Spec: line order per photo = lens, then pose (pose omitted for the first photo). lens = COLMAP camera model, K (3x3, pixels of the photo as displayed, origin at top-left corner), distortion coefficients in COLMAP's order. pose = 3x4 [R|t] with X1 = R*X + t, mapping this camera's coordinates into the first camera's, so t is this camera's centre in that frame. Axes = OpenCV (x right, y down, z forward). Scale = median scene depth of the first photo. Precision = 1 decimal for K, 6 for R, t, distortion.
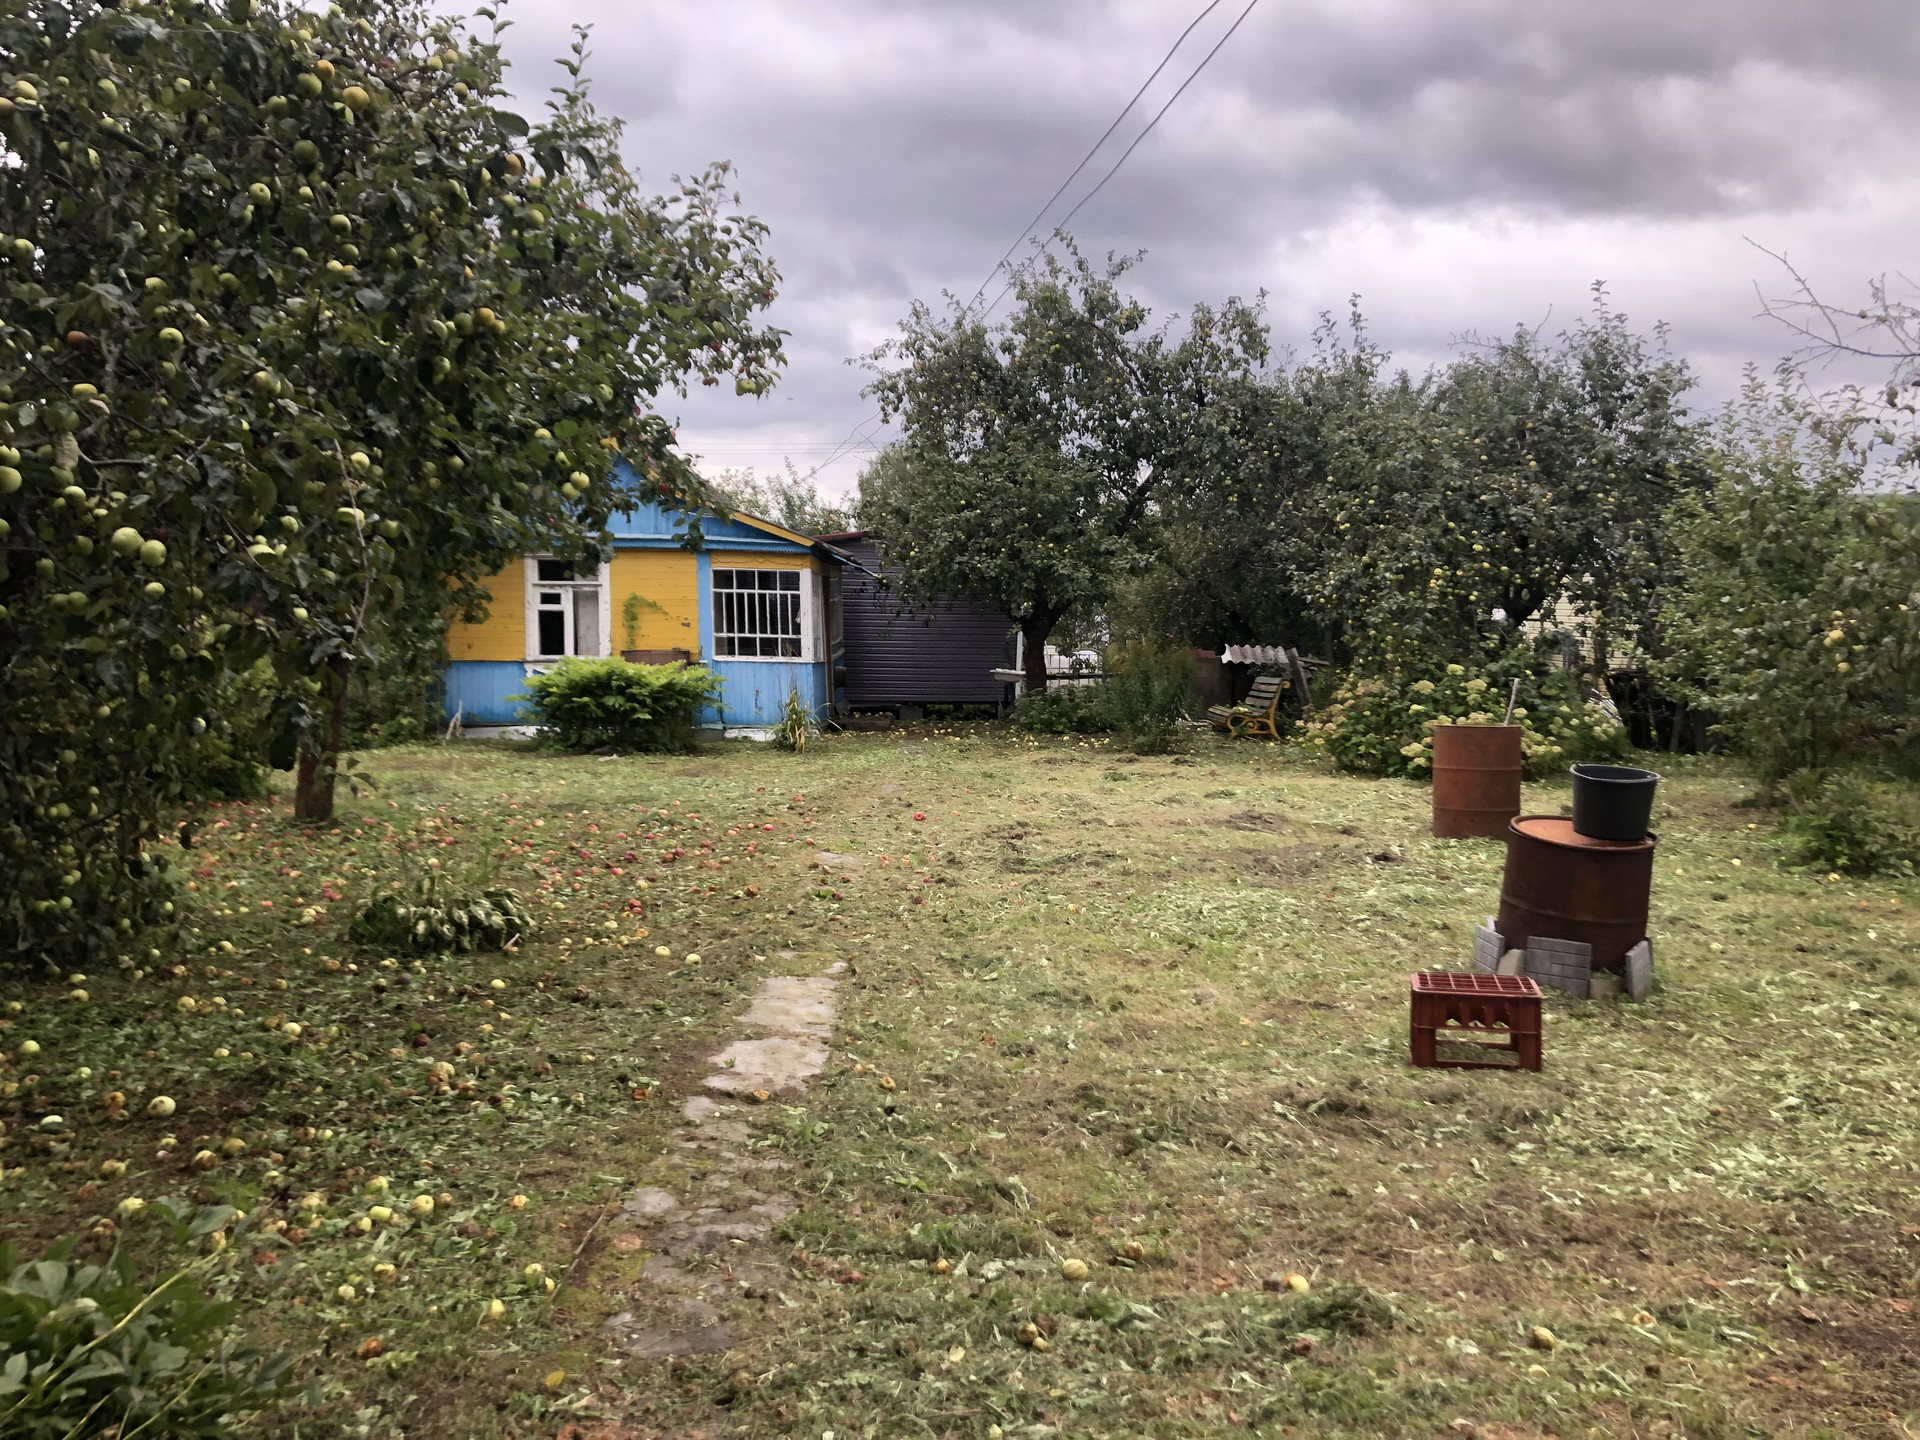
lens RADIAL K [[1547.4, 0, 947.3], [0, 1547.4, 688.0], [0, 0, 1]] dist [0.054957, -0.065811]
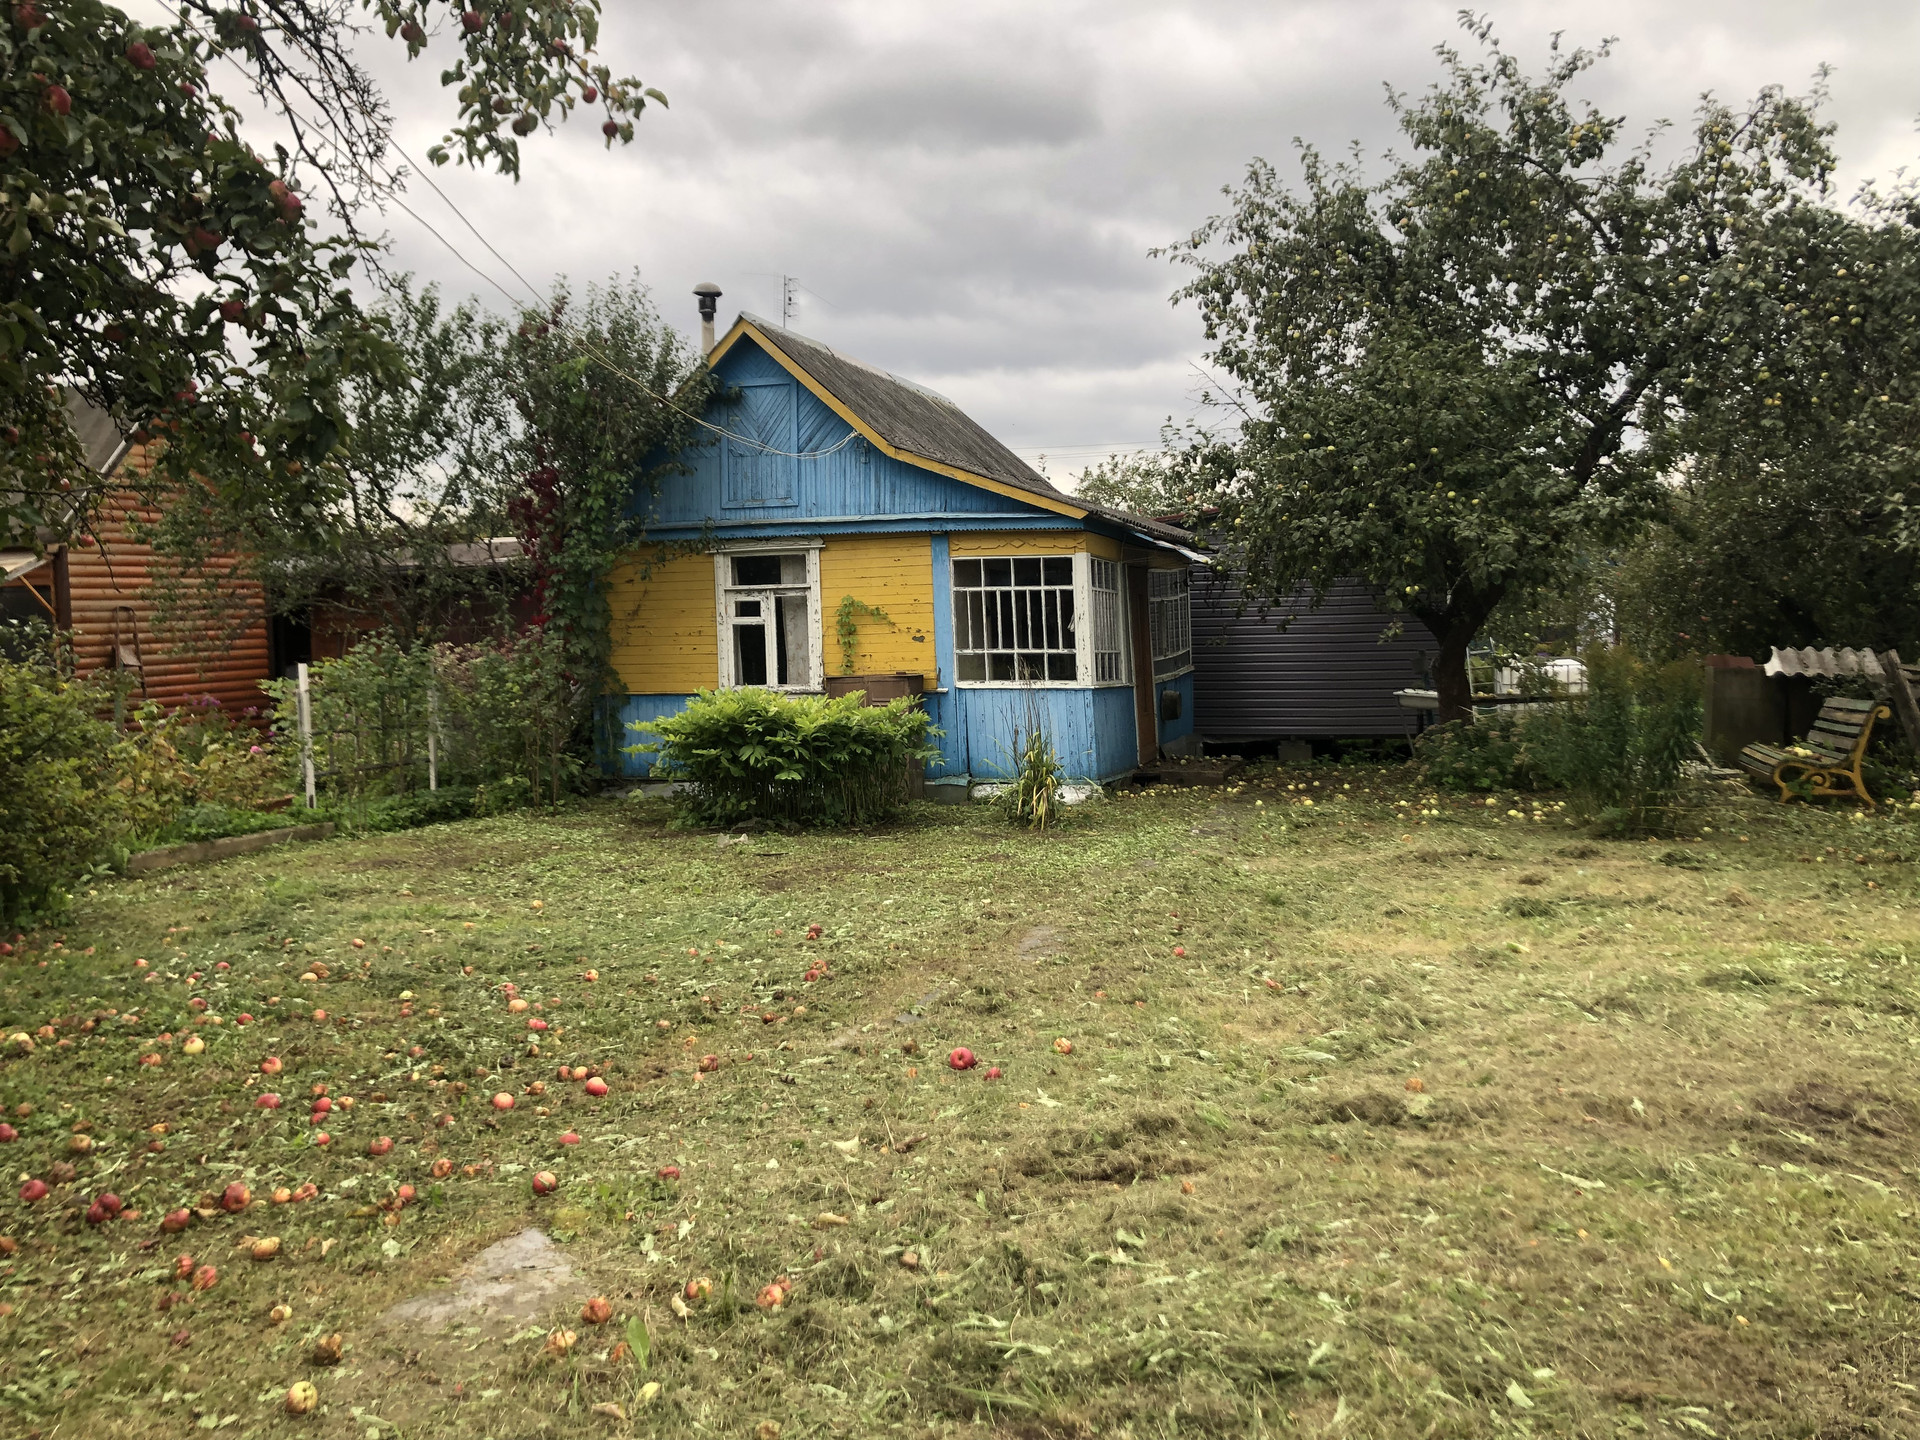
lens RADIAL K [[1530.0, 0, 959.0], [0, 1530.0, 680.1], [0, 0, 1]] dist [-0.002975, 0.003928]
pose [[0.949273, -0.019305, -0.313860, 0.067935], [0.014035, 0.999720, -0.019044, -0.008210], [0.314140, 0.013673, 0.949278, 0.339527]]
